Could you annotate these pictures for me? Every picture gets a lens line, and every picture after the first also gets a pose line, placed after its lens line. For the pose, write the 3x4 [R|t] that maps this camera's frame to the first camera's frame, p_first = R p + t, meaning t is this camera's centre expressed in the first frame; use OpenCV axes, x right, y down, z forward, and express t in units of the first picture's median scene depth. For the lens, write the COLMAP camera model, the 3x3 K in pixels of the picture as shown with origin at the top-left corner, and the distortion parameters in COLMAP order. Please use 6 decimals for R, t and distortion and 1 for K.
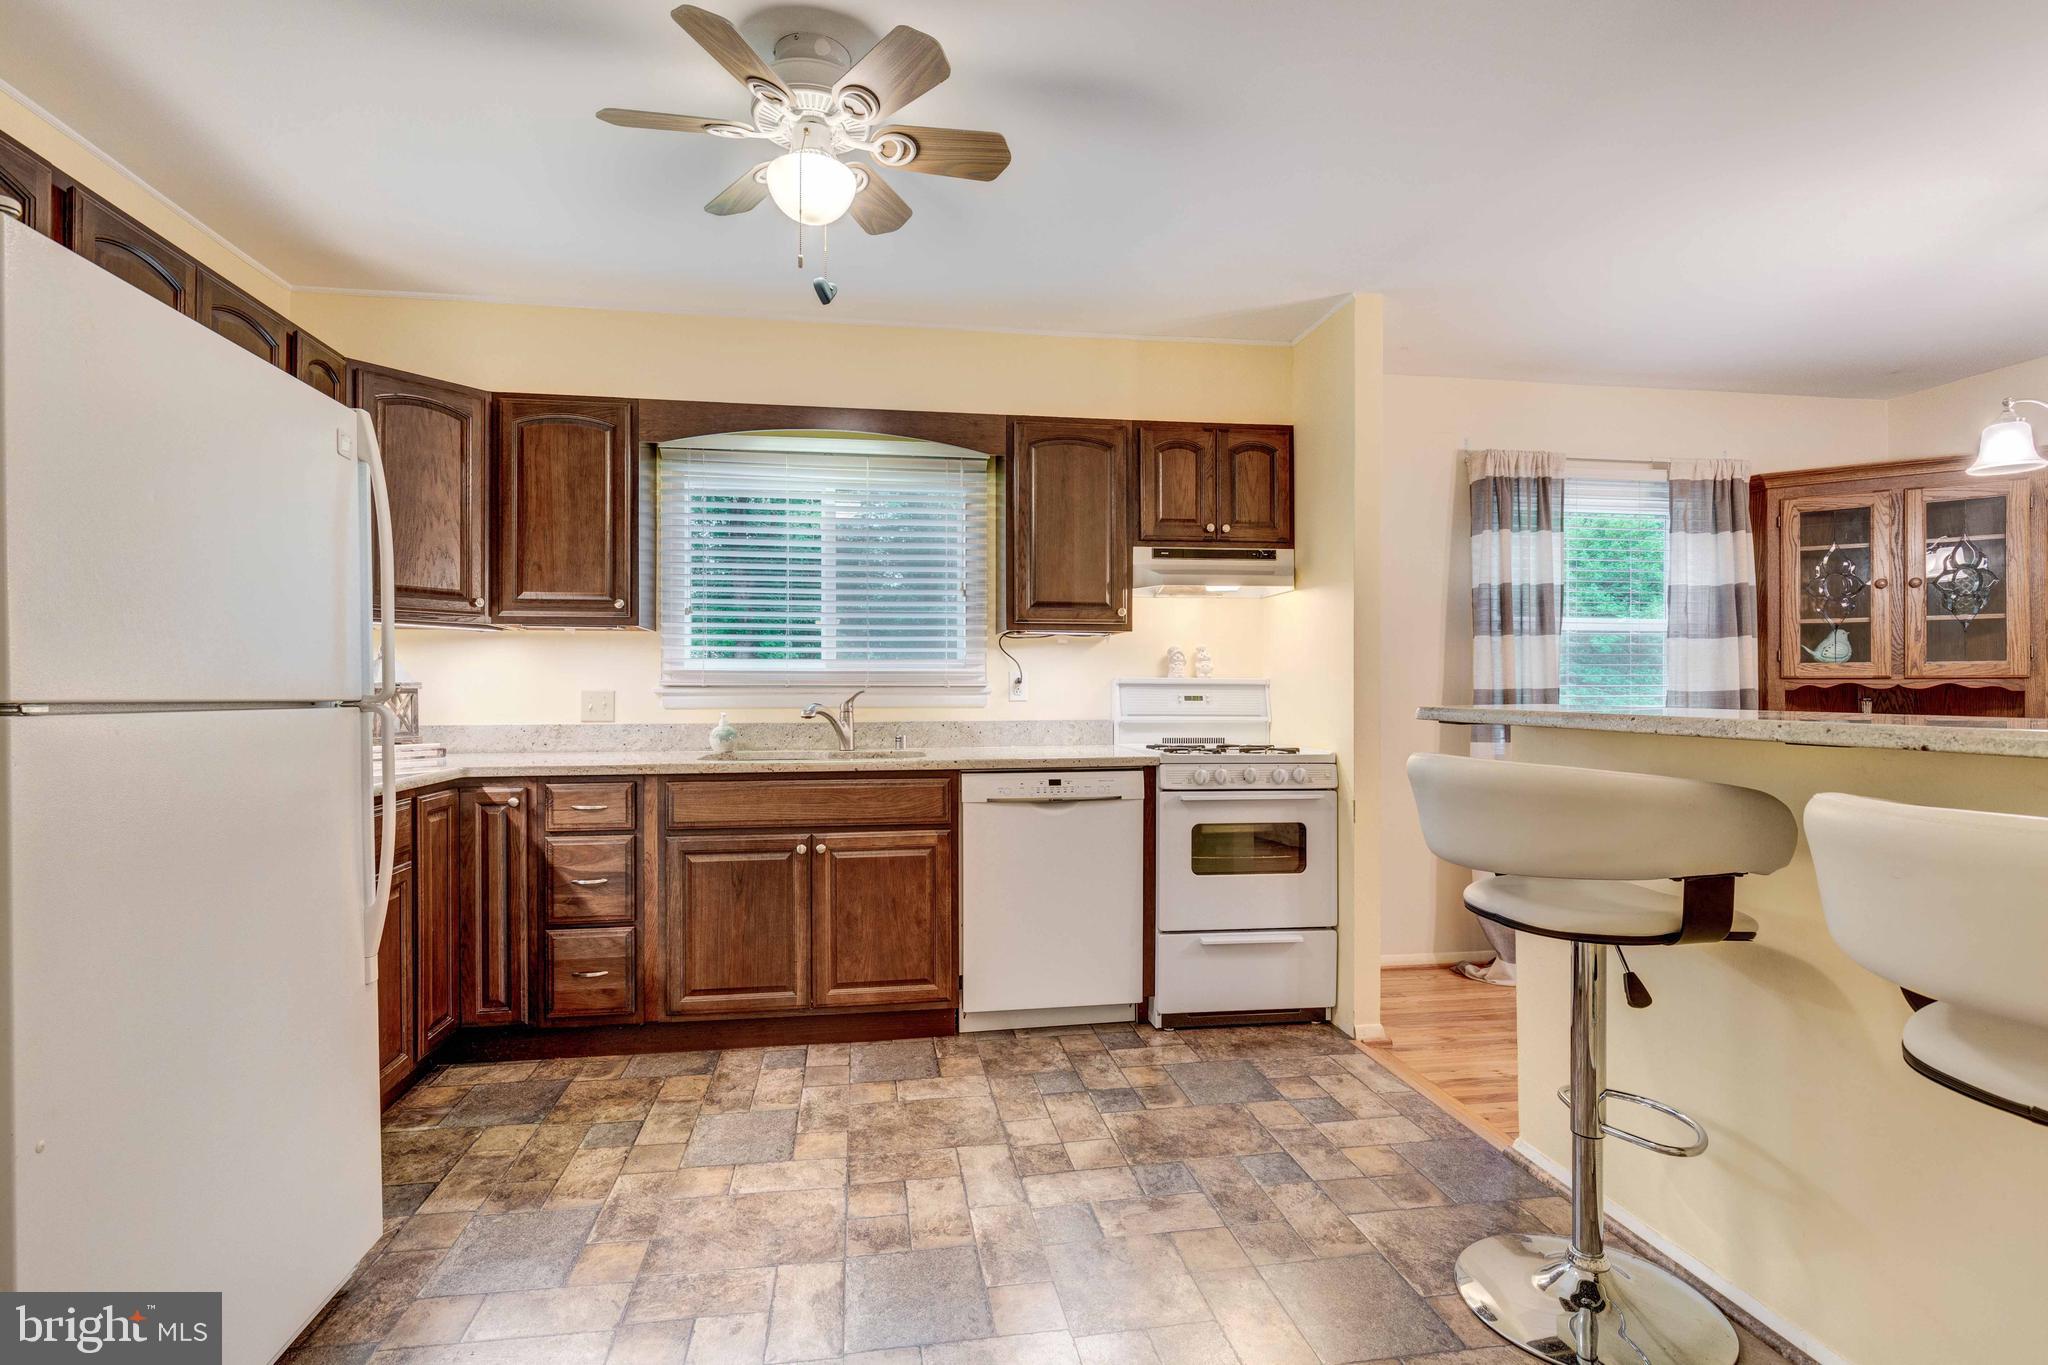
lens RADIAL K [[1005.1, 0, 1028.7], [0, 1005.1, 689.9], [0, 0, 1]] dist [0.000134, -0.000549]
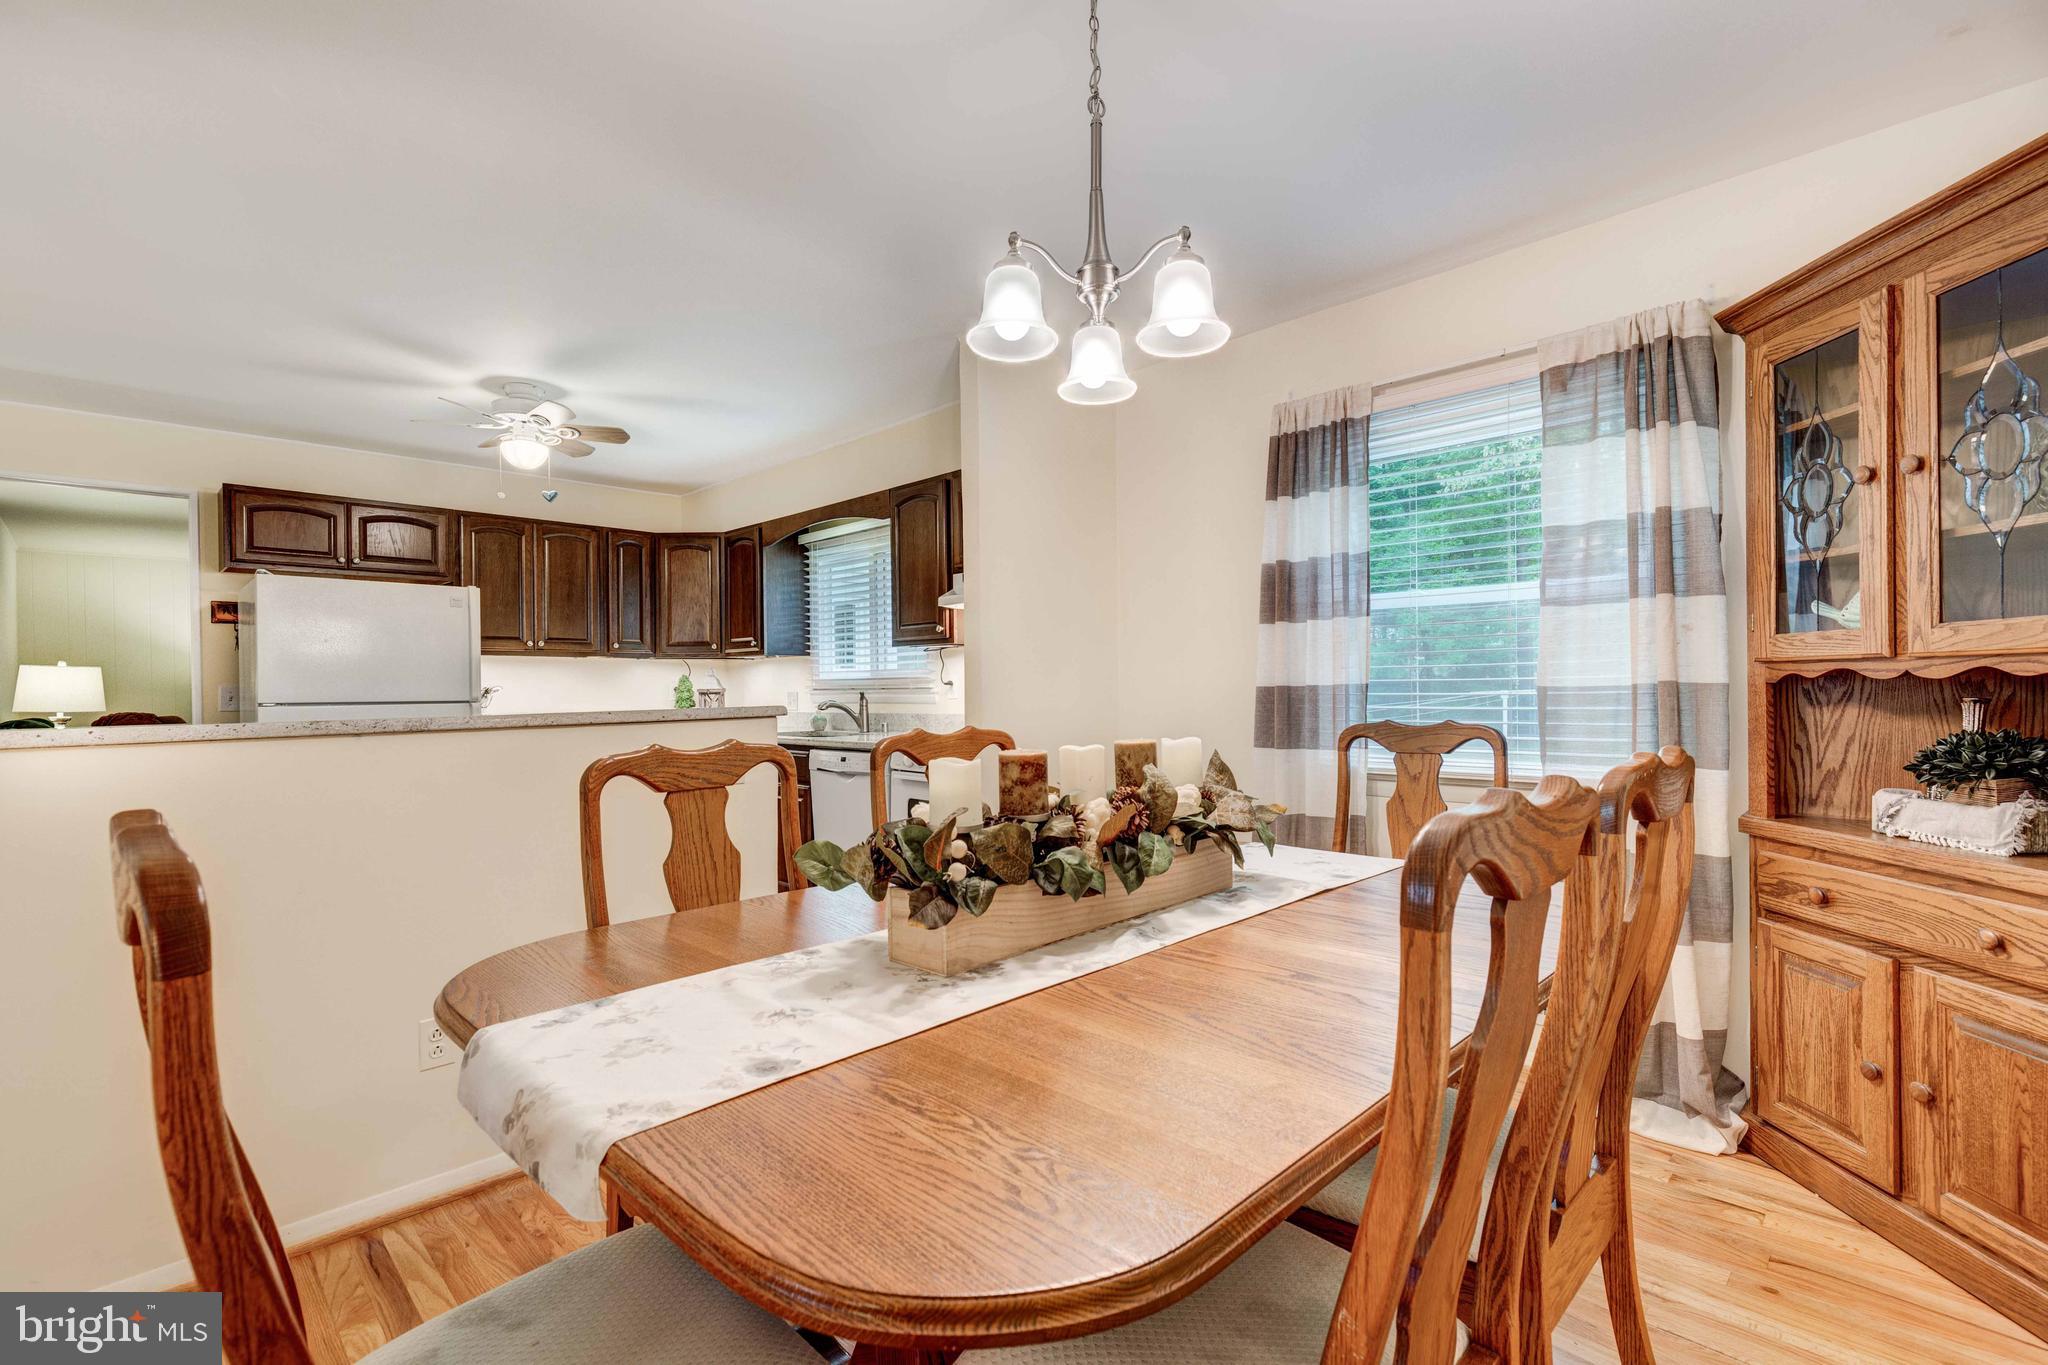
lens RADIAL K [[922.1, 0, 1027.3], [0, 922.1, 692.2], [0, 0, 1]] dist [0.001979, 0.000118]
pose [[0.589828, -0.003663, -0.807521, 1.160234], [0.011359, 0.999928, 0.003761, -0.001350], [0.807449, -0.011391, 0.589827, 0.451130]]
